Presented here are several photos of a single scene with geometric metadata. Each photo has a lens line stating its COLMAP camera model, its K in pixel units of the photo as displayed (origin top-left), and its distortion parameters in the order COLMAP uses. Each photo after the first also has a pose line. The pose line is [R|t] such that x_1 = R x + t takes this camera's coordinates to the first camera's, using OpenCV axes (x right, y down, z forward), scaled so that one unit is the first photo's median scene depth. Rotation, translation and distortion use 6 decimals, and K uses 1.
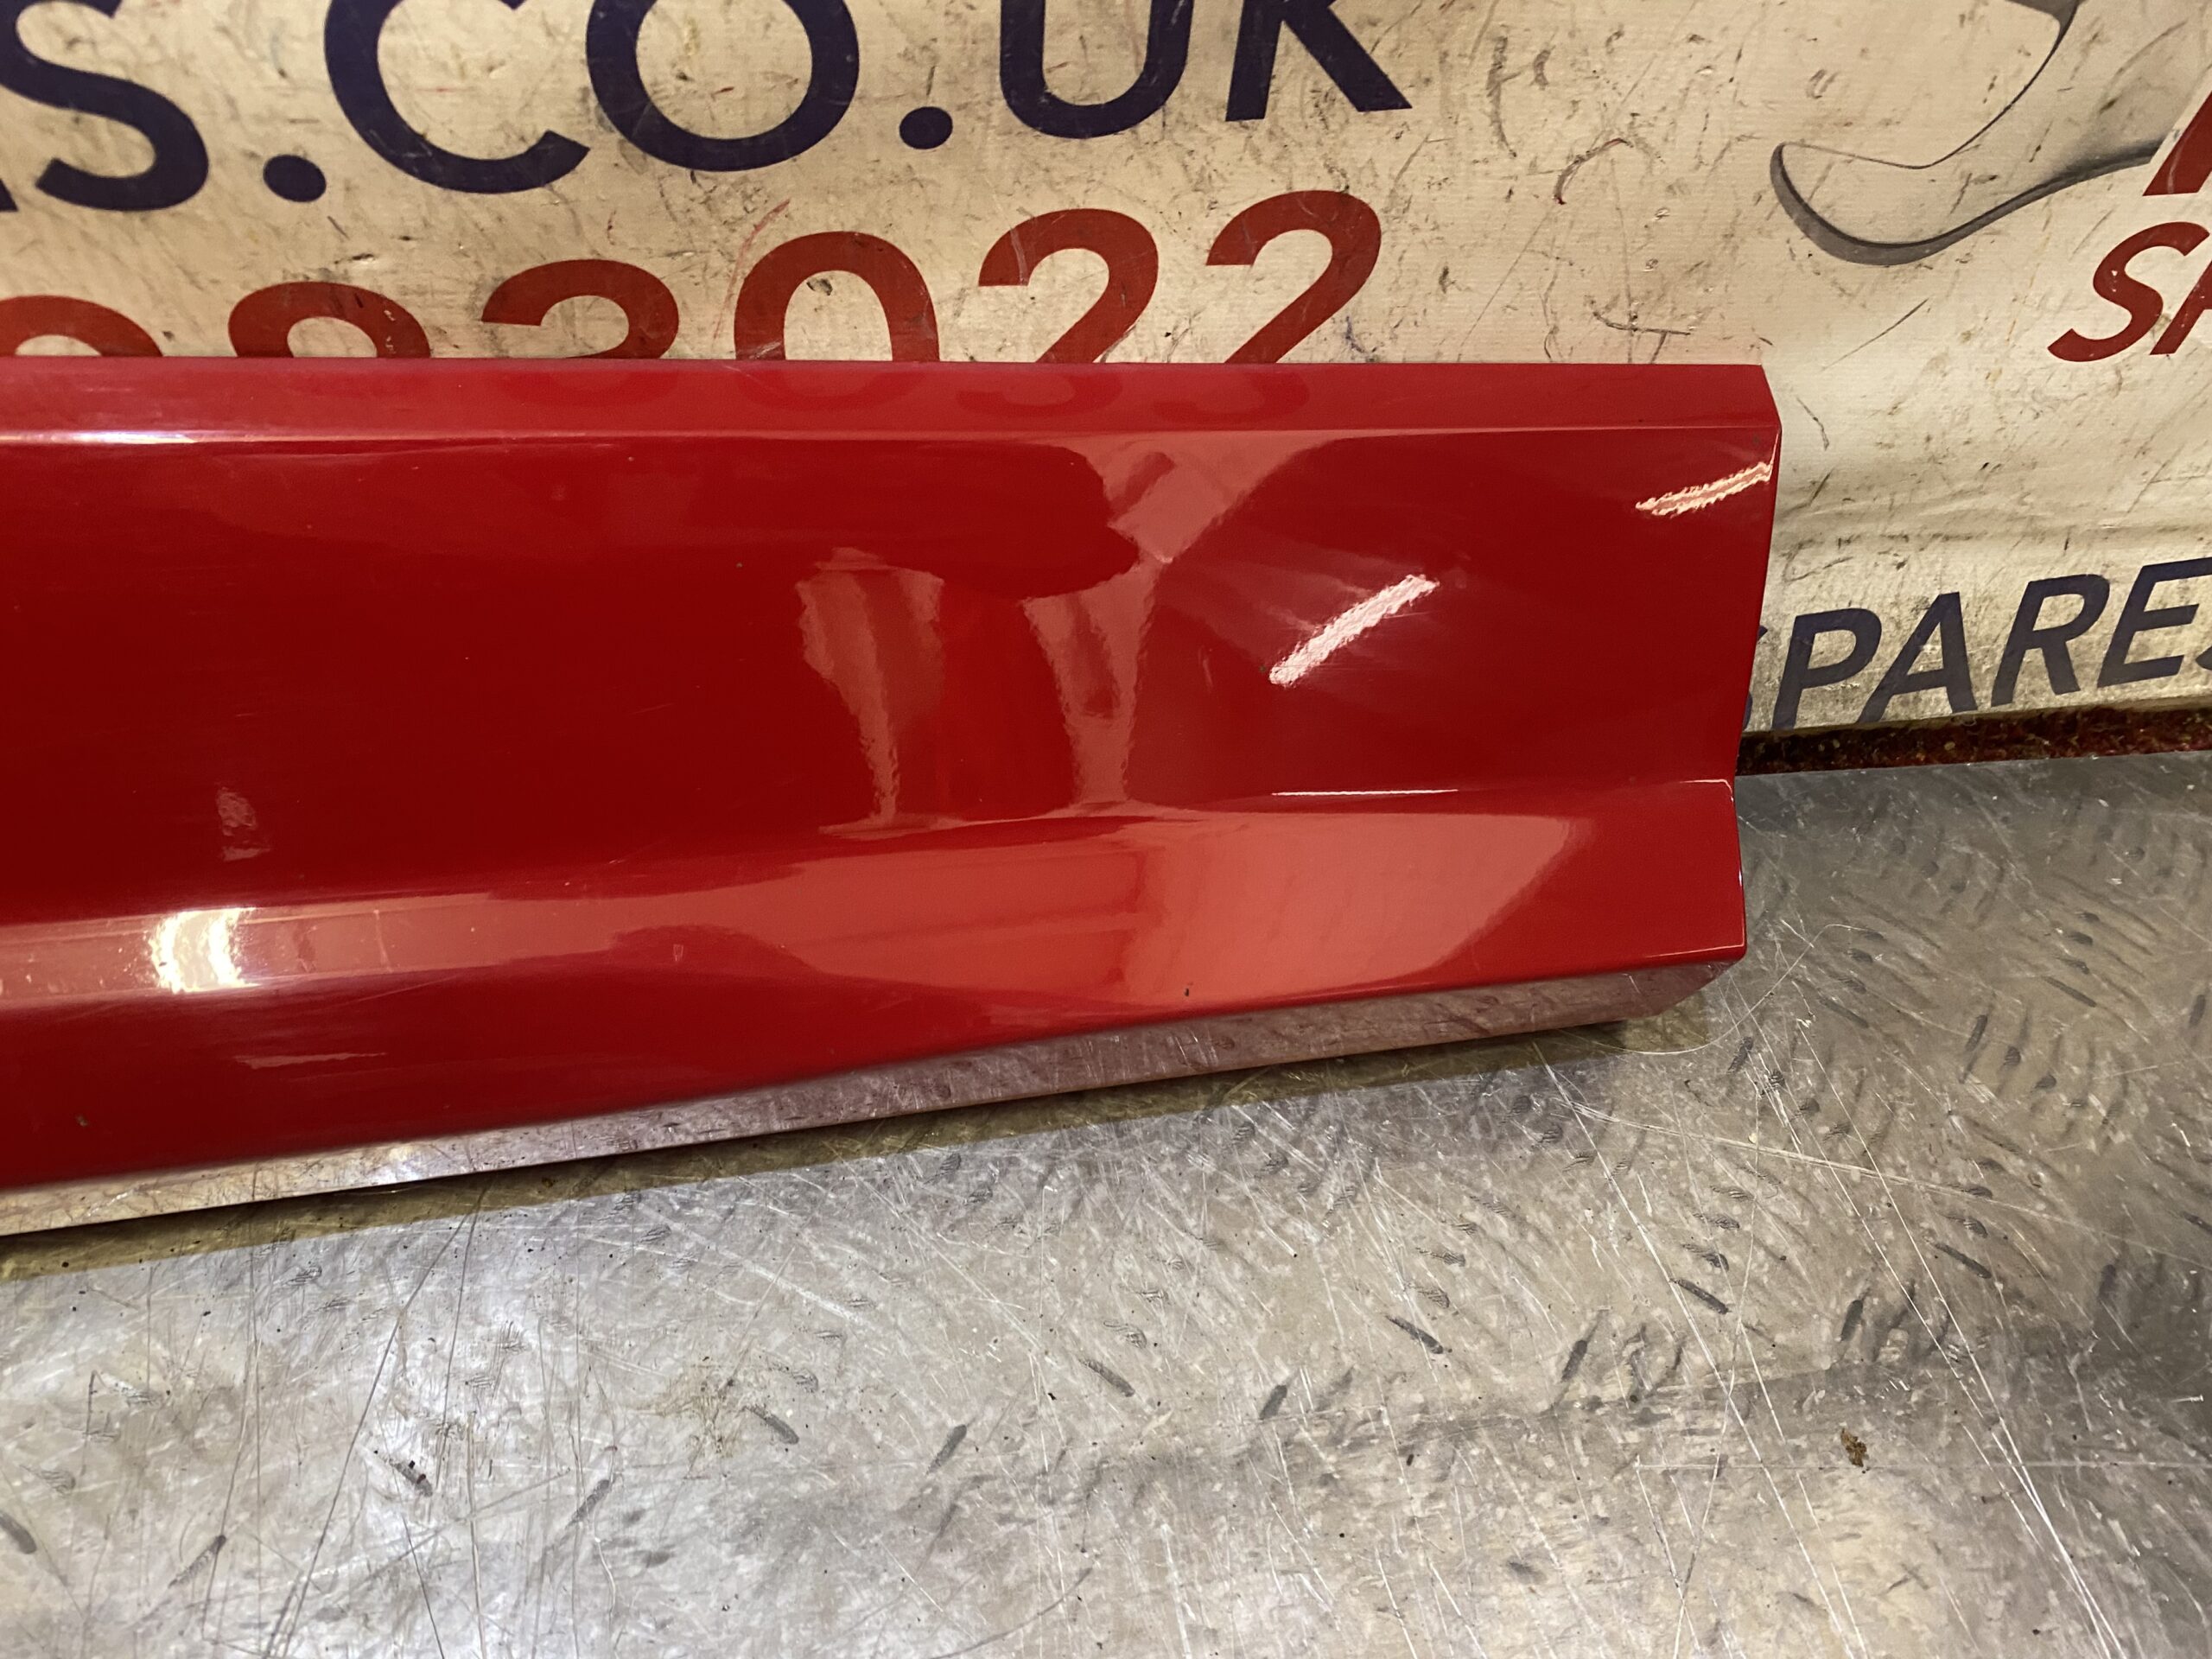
lens RADIAL K [[1769.0, 0, 1107.2], [0, 1769.0, 863.3], [0, 0, 1]] dist [-0.035307, 0.051884]
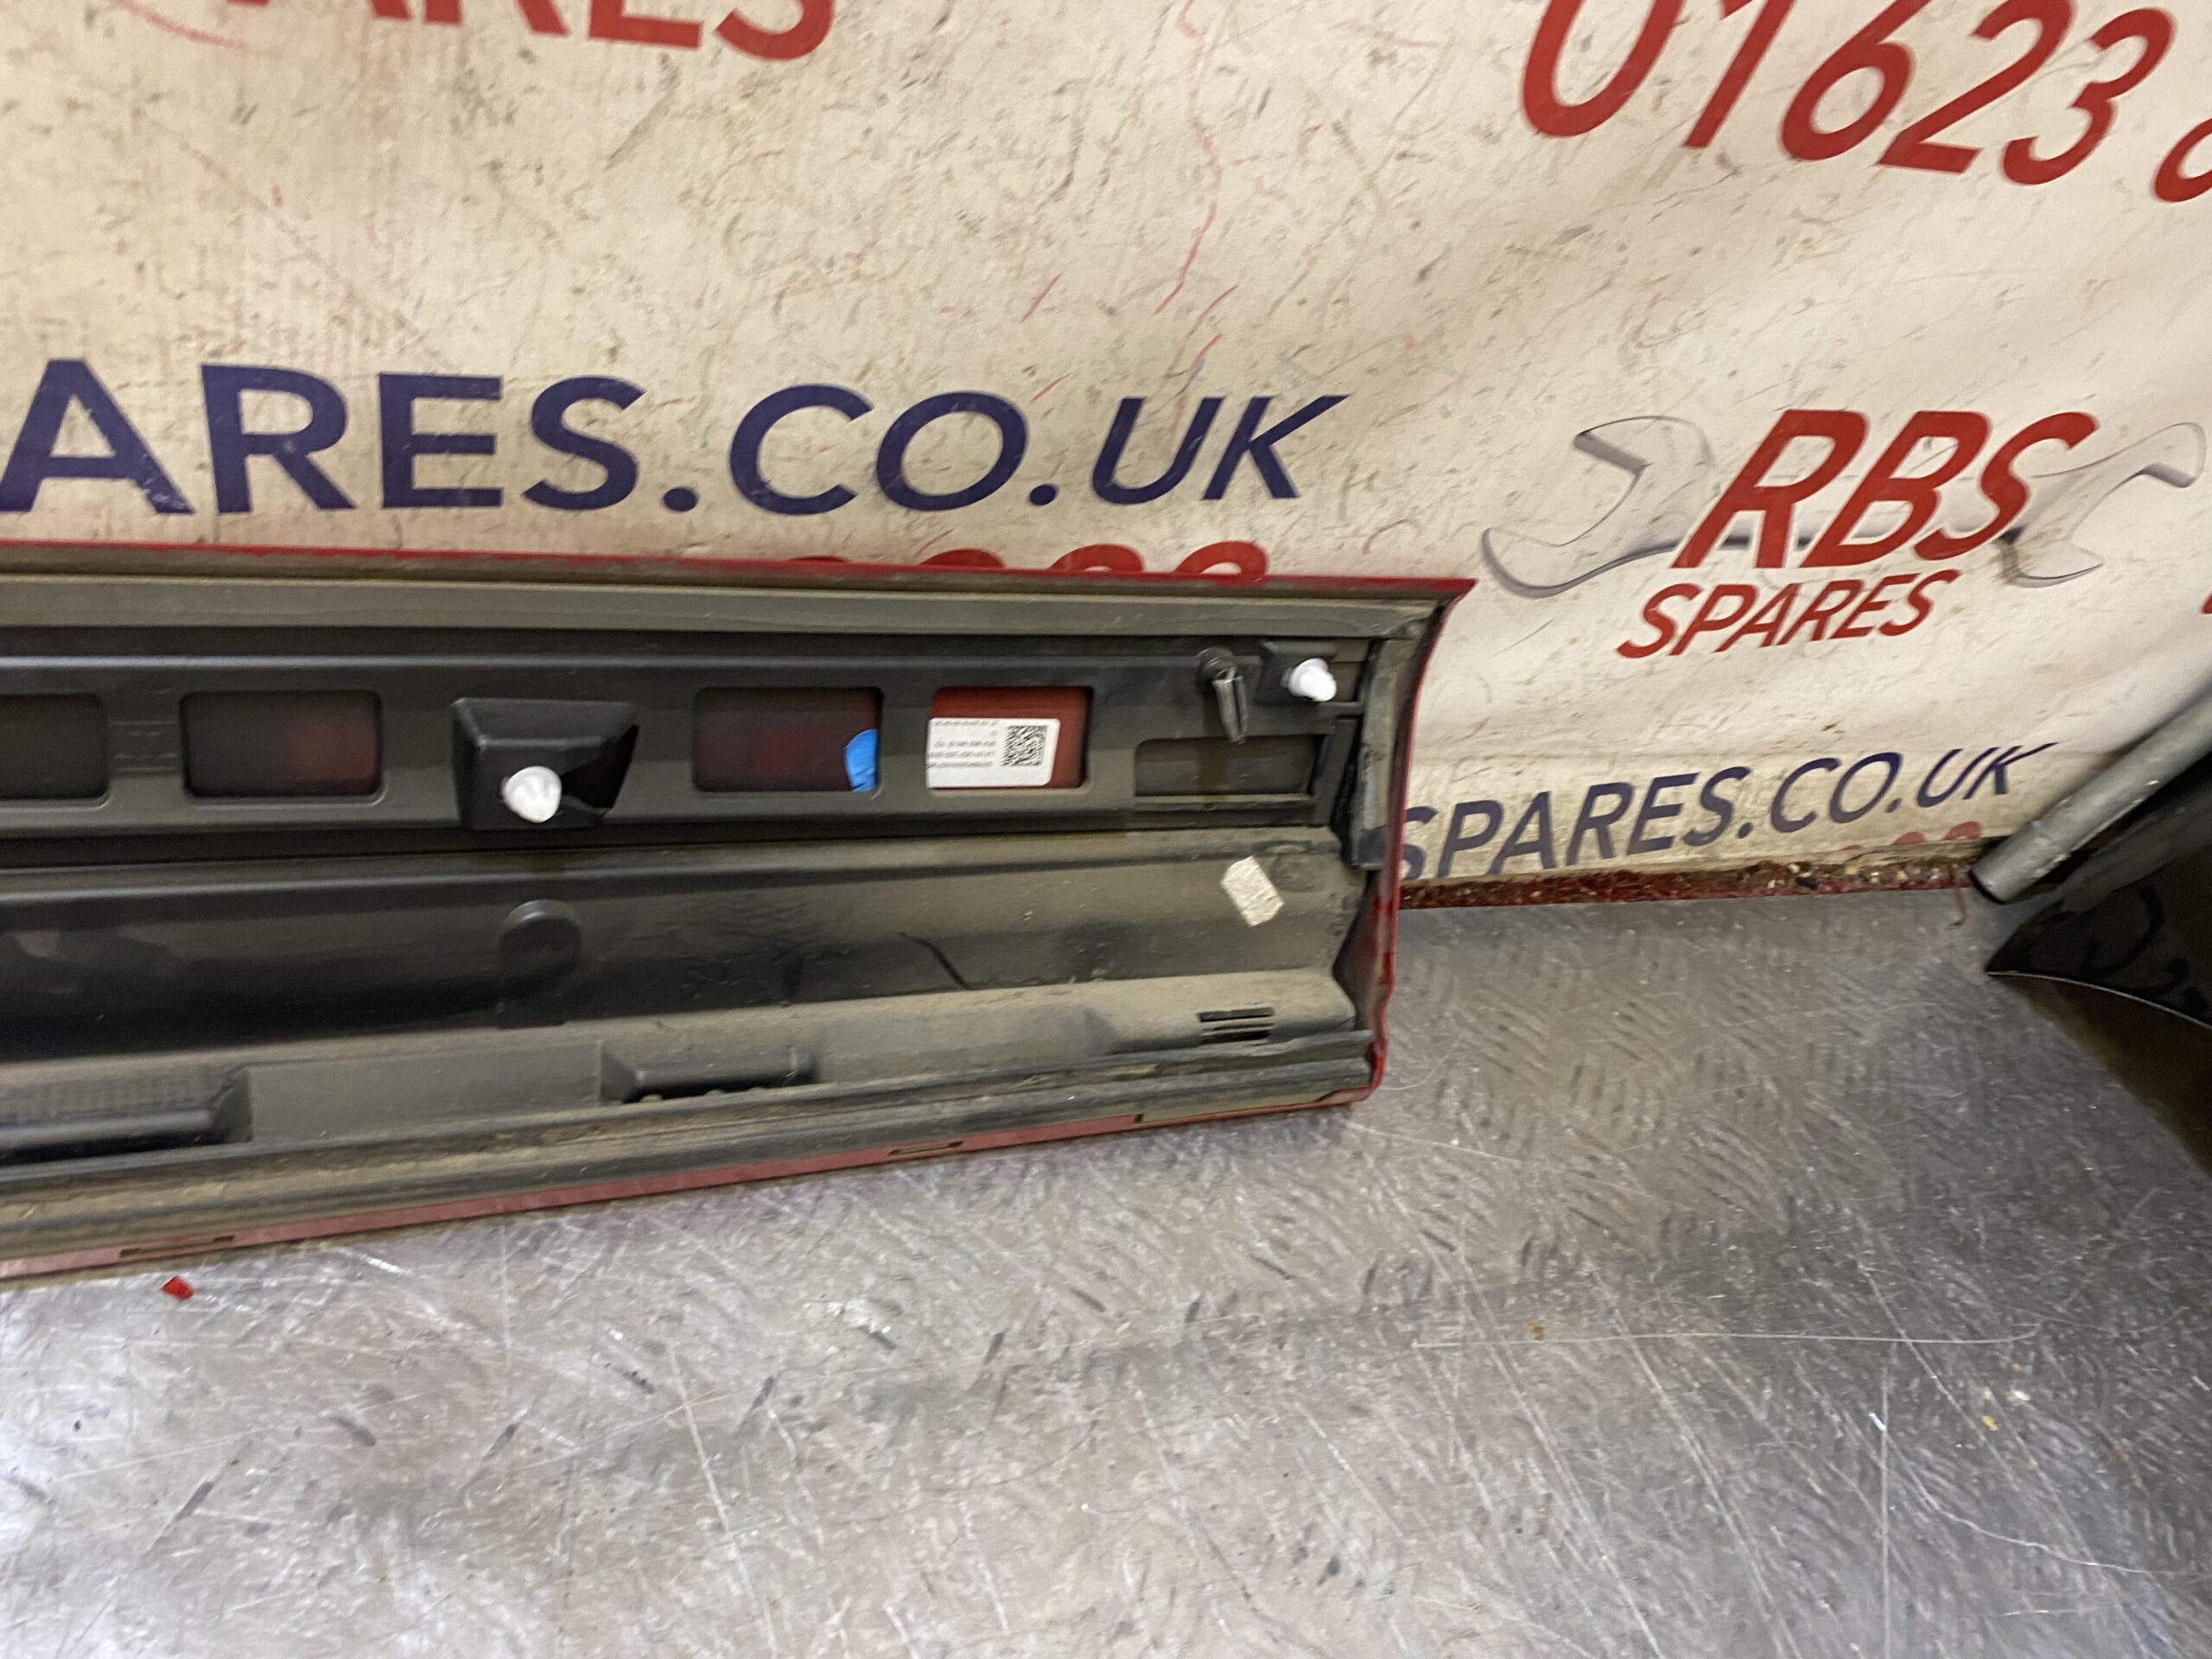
lens RADIAL K [[1744.3, 0, 1106.0], [0, 1744.3, 829.5], [0, 0, 1]] dist [0.006396, -0.000881]
pose [[0.960744, 0.025042, 0.276305, -0.379609], [0.008555, 0.992770, -0.119723, 0.072179], [-0.277306, 0.117387, 0.953584, -0.422209]]
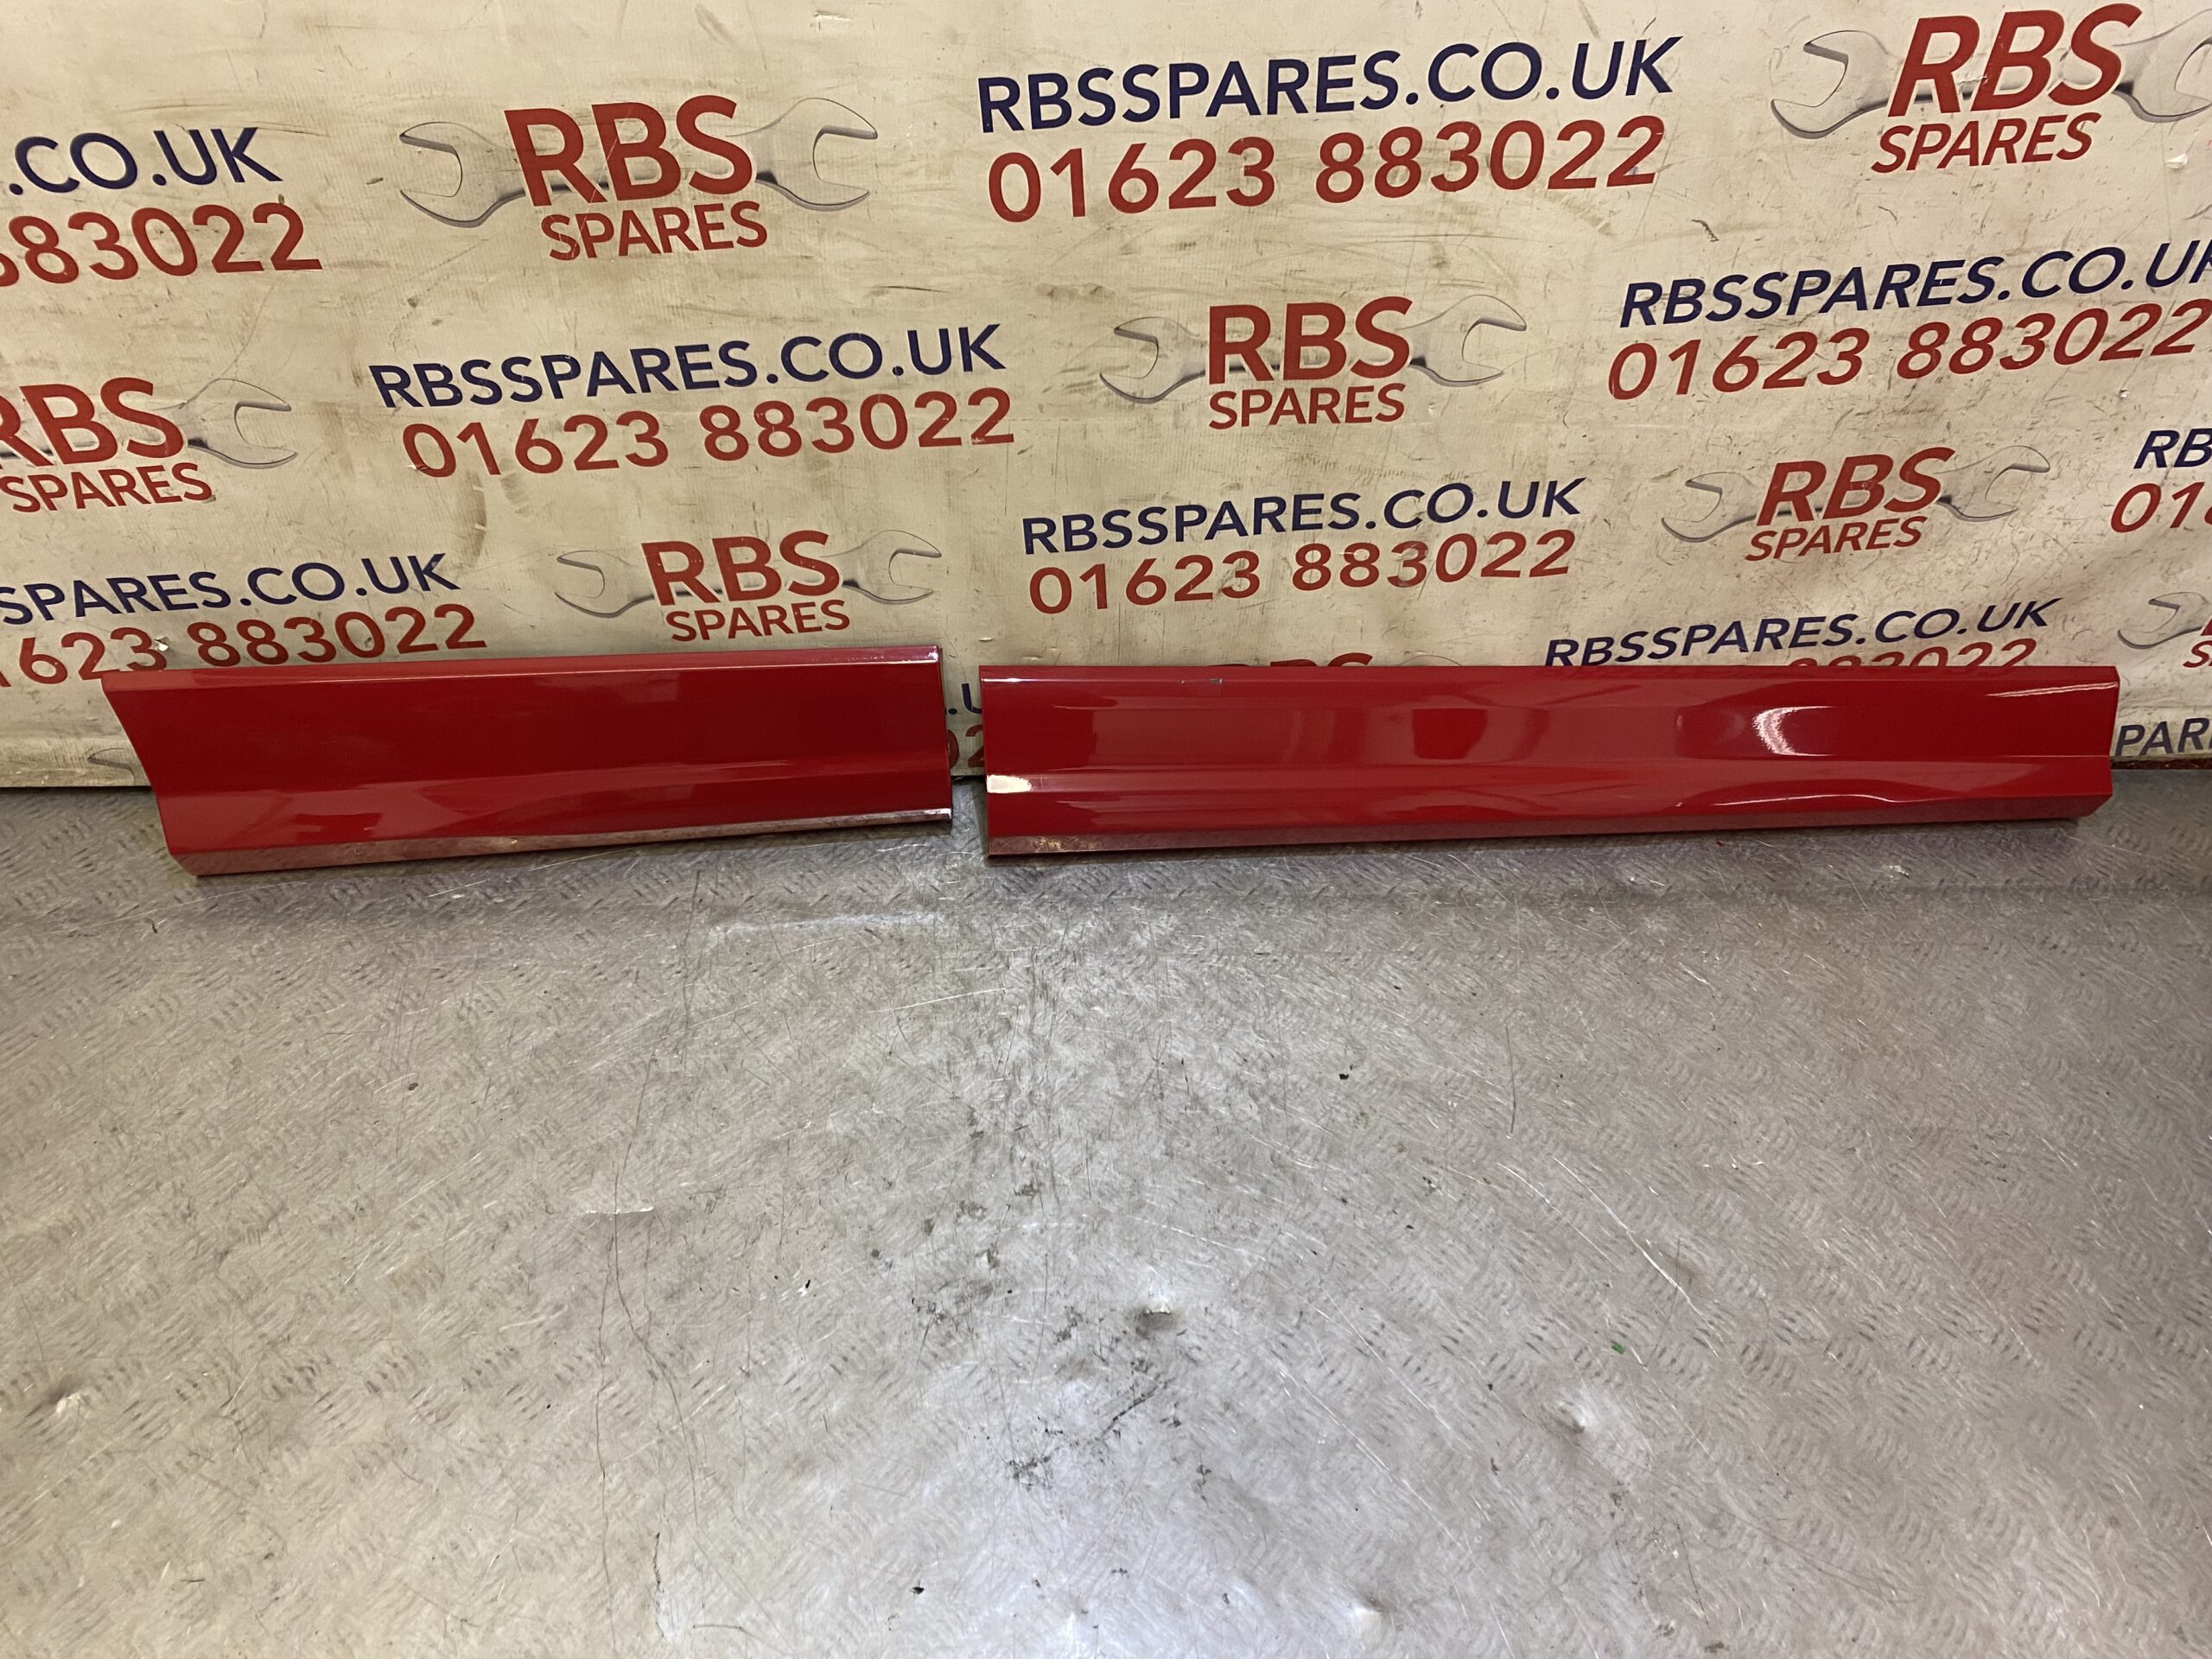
lens RADIAL K [[1684.1, 0, 1106.0], [0, 1684.1, 829.5], [0, 0, 1]] dist [0.004443, -0.002687]
pose [[0.987613, 0.033358, -0.153325, -1.551510], [-0.050644, 0.992612, -0.110253, 0.759583], [0.148515, 0.116652, 0.982006, -3.694401]]
